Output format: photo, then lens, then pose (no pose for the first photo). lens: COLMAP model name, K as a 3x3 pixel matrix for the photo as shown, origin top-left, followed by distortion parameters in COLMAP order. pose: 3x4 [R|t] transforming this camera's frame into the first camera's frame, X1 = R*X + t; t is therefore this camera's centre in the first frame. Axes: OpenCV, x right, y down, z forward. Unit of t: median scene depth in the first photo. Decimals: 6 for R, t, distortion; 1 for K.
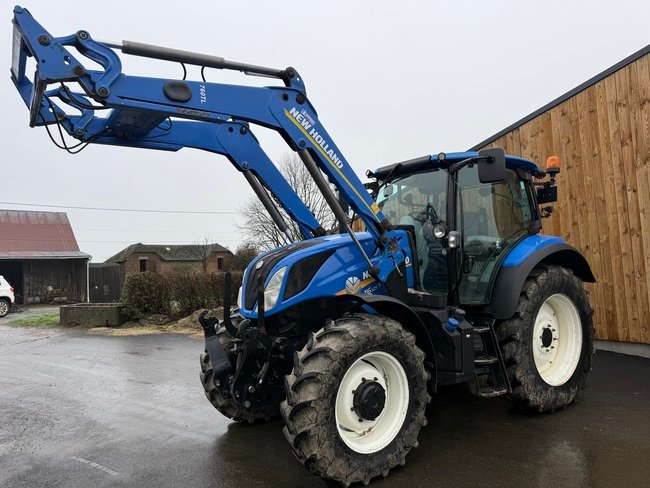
lens RADIAL K [[449.4, 0, 324.4], [0, 449.4, 247.2], [0, 0, 1]] dist [0.143422, -0.224516]
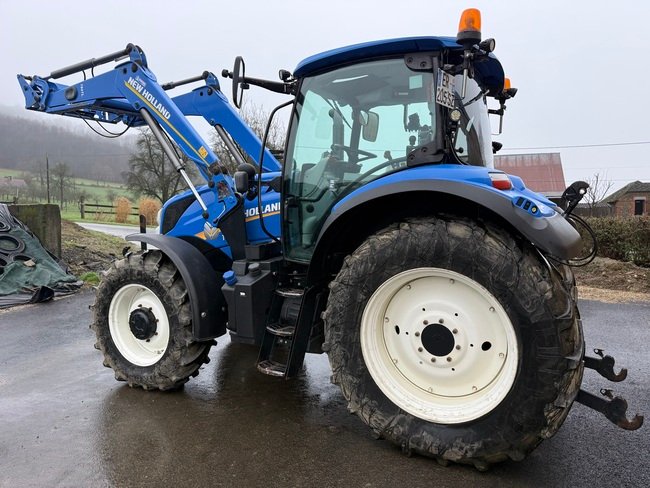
lens RADIAL K [[454.2, 0, 323.8], [0, 454.2, 244.9], [0, 0, 1]] dist [0.110138, -0.158201]
pose [[0.469776, 0.092158, -0.877962, 1.280780], [0.017832, 0.993342, 0.113810, 0.006737], [0.882606, -0.069121, 0.465005, 0.835597]]
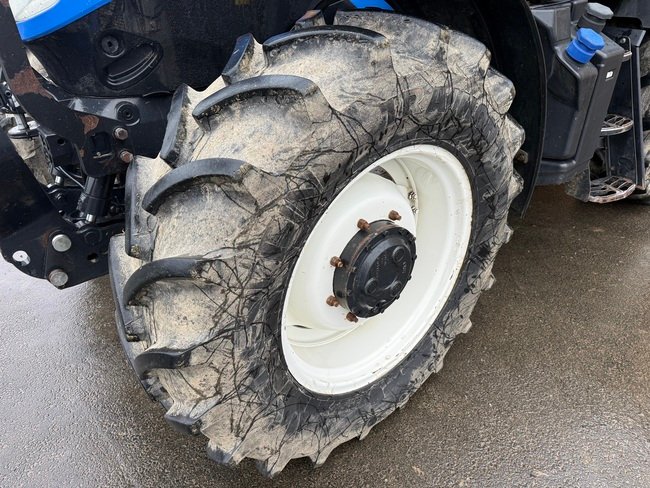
lens RADIAL K [[454.2, 0, 323.8], [0, 454.2, 244.9], [0, 0, 1]] dist [0.110138, -0.158201]
pose [[0.996980, -0.049827, 0.059562, 0.033539], [0.010186, 0.844287, 0.535794, 0.111723], [-0.076984, -0.533570, 0.842245, 0.669642]]
